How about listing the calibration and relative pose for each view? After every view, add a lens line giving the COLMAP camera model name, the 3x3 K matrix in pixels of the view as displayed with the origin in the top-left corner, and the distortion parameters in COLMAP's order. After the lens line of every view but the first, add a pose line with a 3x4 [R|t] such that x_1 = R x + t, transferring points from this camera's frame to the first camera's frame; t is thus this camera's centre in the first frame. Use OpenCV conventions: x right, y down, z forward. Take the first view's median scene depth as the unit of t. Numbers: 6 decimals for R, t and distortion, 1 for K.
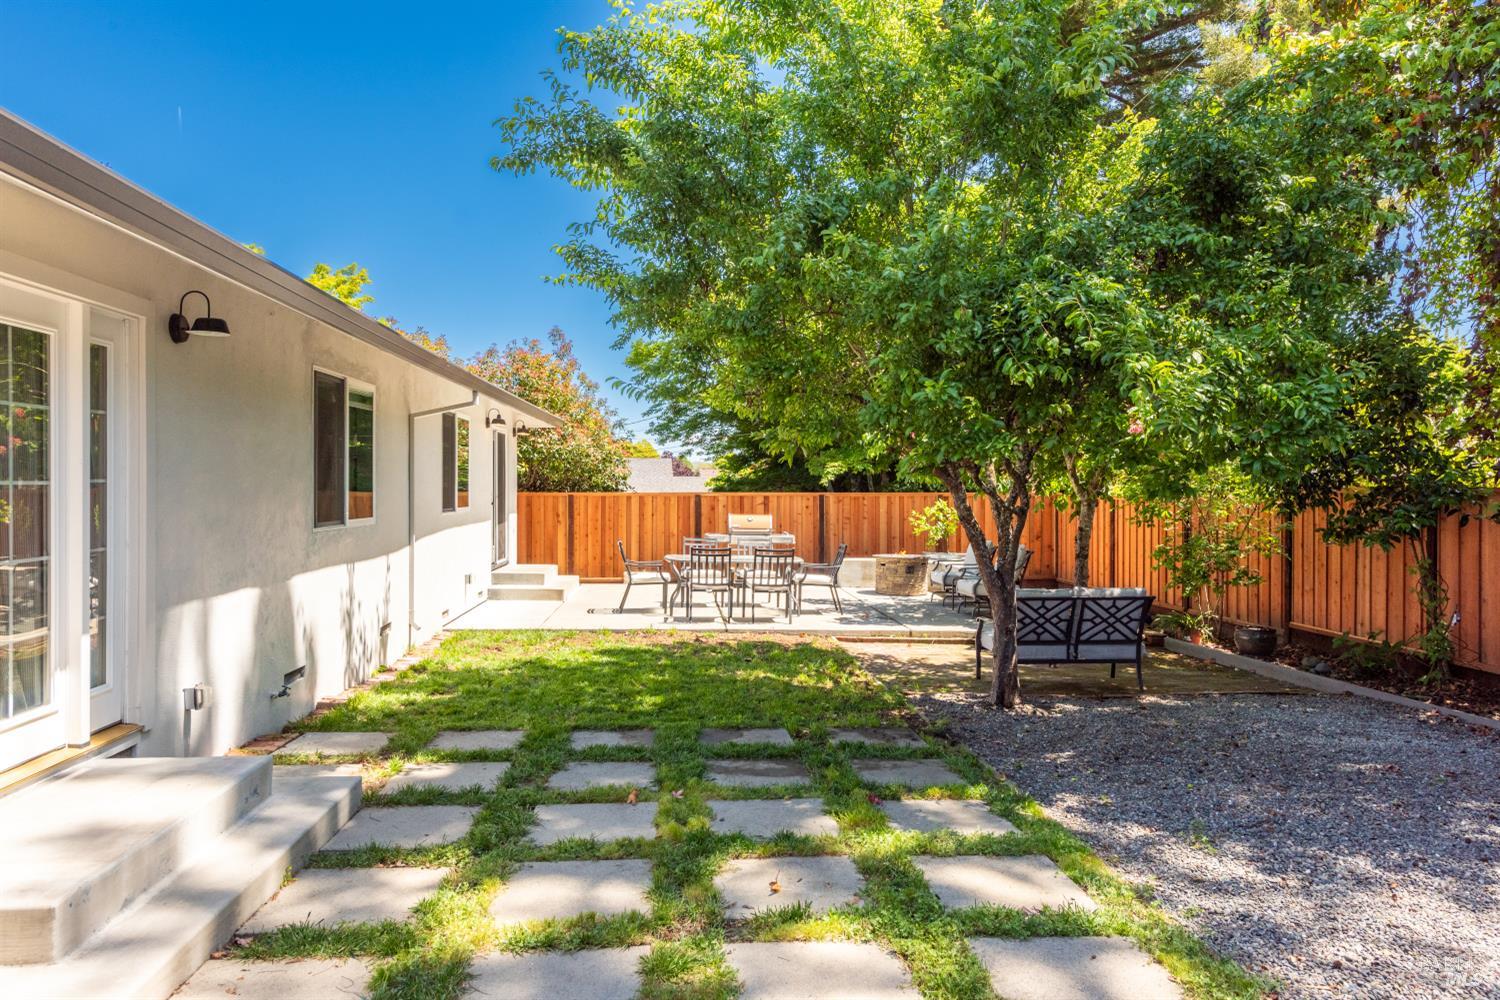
lens RADIAL K [[1049.5, 0, 749.8], [0, 1049.5, 498.4], [0, 0, 1]] dist [-0.001909, -0.001992]
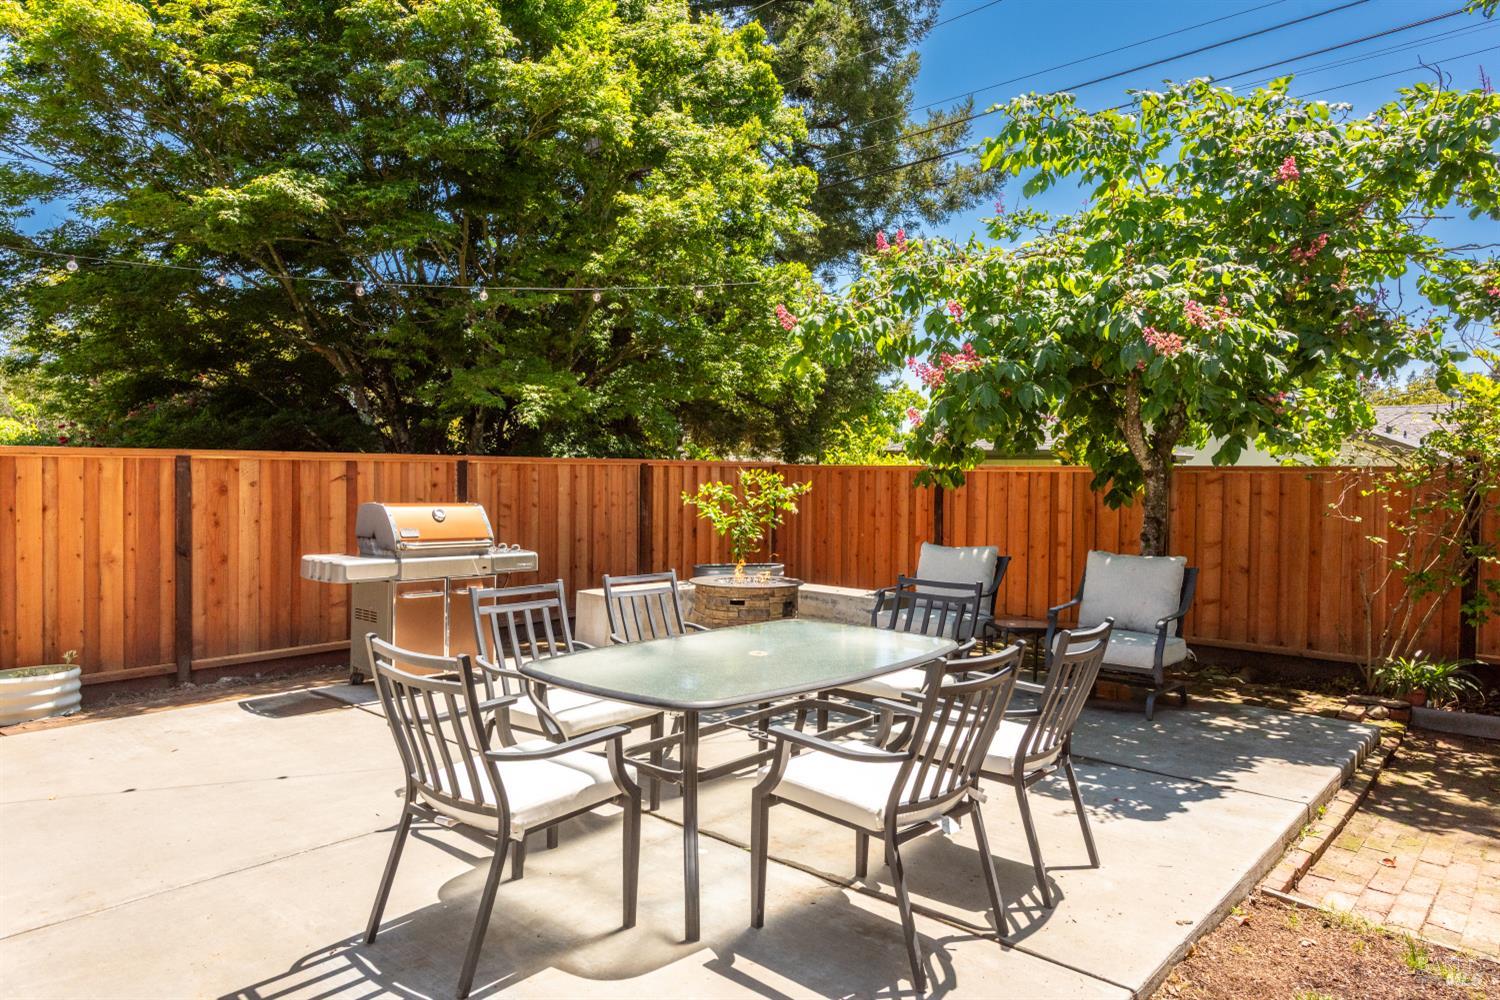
lens RADIAL K [[950.6, 0, 750.3], [0, 950.6, 494.7], [0, 0, 1]] dist [-0.001941, -0.000628]
pose [[0.722395, -0.010974, 0.691393, -0.163879], [-0.000632, 0.999863, 0.016531, 0.006059], [-0.691480, -0.012379, 0.722290, 0.653033]]
